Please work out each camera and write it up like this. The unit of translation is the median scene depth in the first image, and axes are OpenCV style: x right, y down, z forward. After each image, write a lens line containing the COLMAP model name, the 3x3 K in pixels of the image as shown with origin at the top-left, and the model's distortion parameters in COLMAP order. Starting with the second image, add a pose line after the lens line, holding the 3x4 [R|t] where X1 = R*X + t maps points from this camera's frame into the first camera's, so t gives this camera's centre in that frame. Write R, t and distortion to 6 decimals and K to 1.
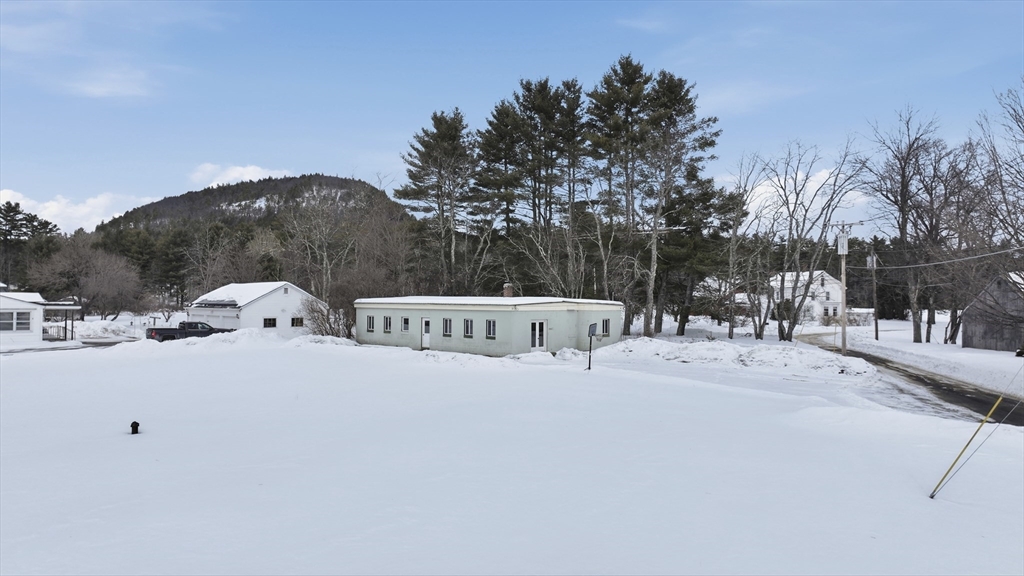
lens RADIAL K [[712.8, 0, 512.3], [0, 712.8, 289.7], [0, 0, 1]] dist [0.007246, 0.002004]
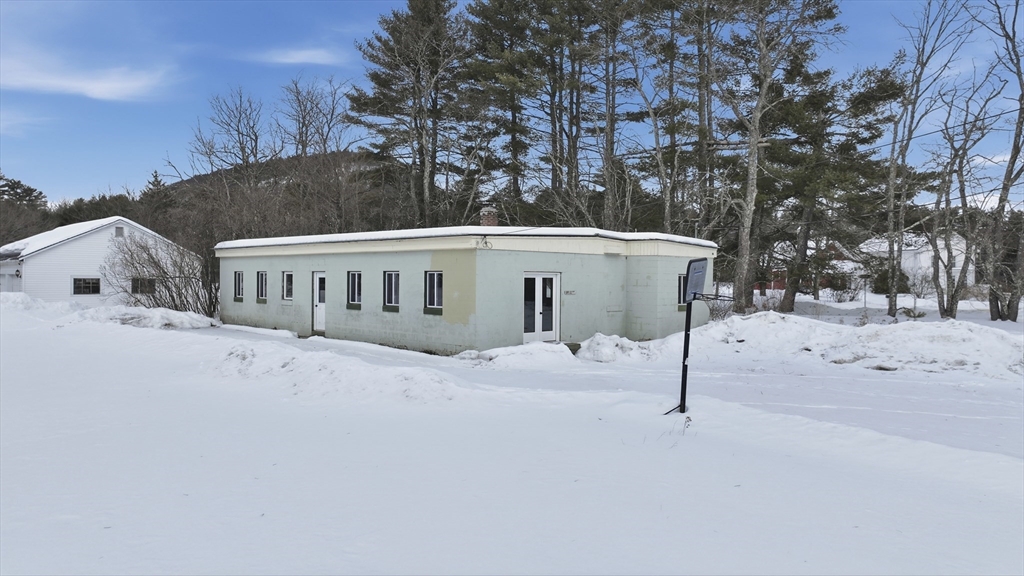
lens RADIAL K [[712.8, 0, 511.6], [0, 712.8, 289.6], [0, 0, 1]] dist [0.007246, 0.002004]
pose [[0.998845, 0.001623, -0.048016, 0.034451], [-0.000260, 0.999597, 0.028393, 0.035142], [0.048043, -0.028348, 0.998443, 0.473821]]
